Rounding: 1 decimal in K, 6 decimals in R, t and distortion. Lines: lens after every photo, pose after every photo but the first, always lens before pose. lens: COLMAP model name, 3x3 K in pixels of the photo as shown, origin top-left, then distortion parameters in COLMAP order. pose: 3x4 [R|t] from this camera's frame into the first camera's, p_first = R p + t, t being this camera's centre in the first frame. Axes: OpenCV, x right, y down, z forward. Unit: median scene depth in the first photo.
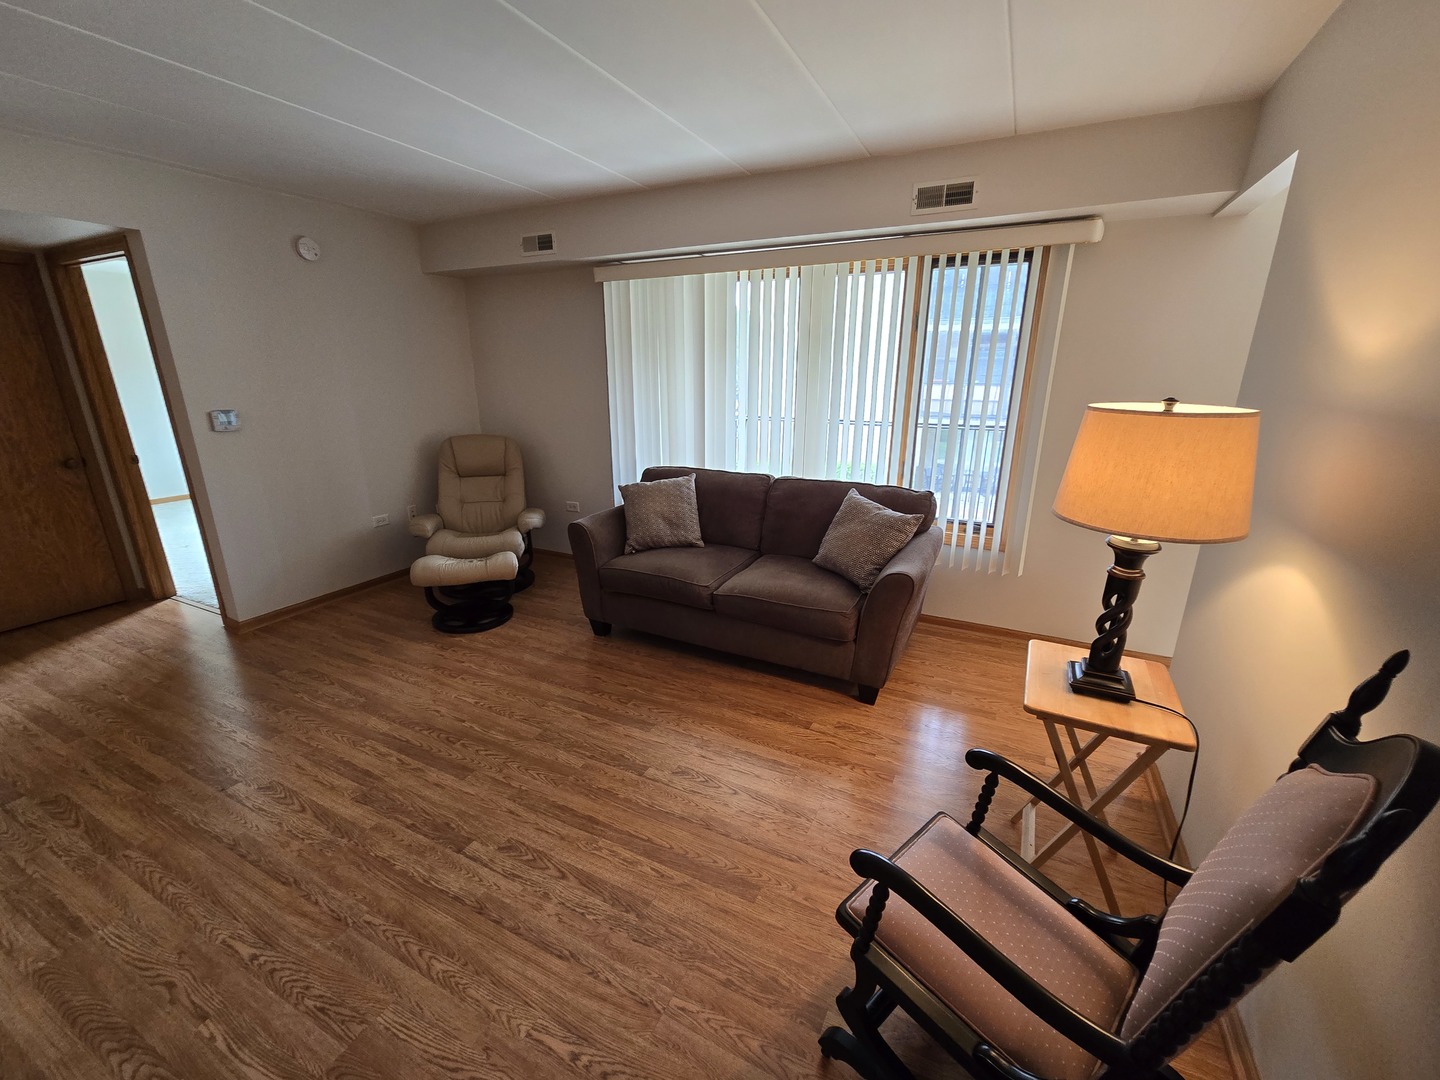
lens RADIAL K [[588.4, 0, 712.3], [0, 588.4, 550.9], [0, 0, 1]] dist [-0.017661, 0.007975]
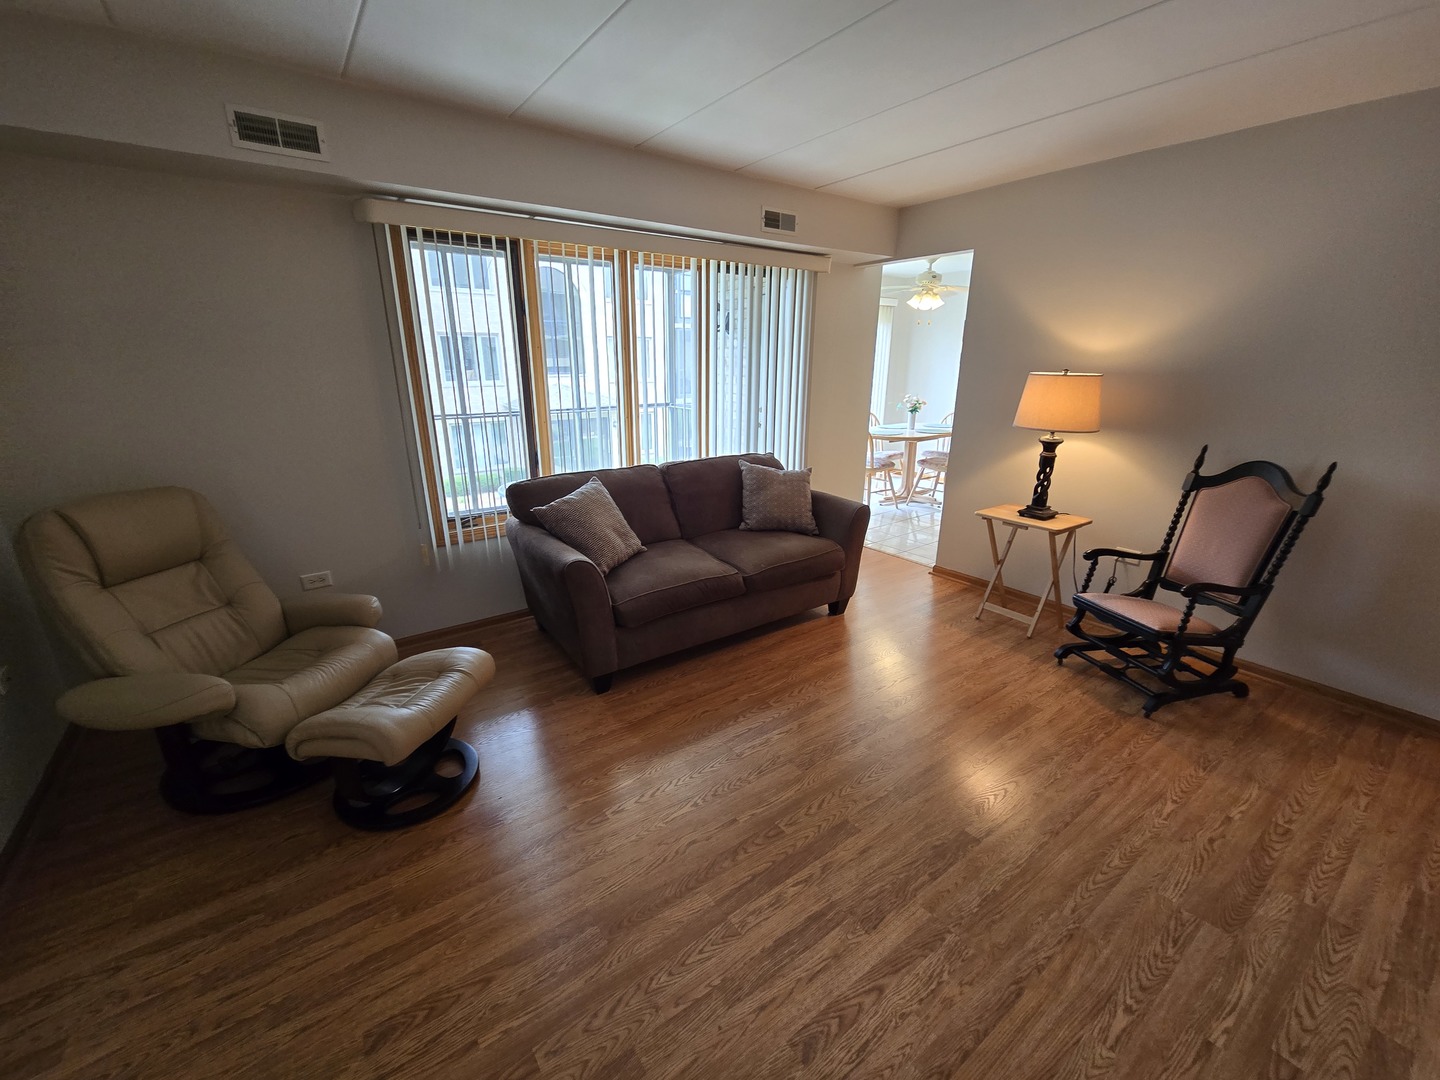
lens RADIAL K [[590.9, 0, 708.9], [0, 590.9, 548.8], [0, 0, 1]] dist [-0.000098, -0.000121]
pose [[0.463764, -0.273512, 0.842683, -1.466176], [0.261486, 0.951039, 0.164774, -0.266642], [-0.846492, 0.143933, 0.512577, 0.862260]]
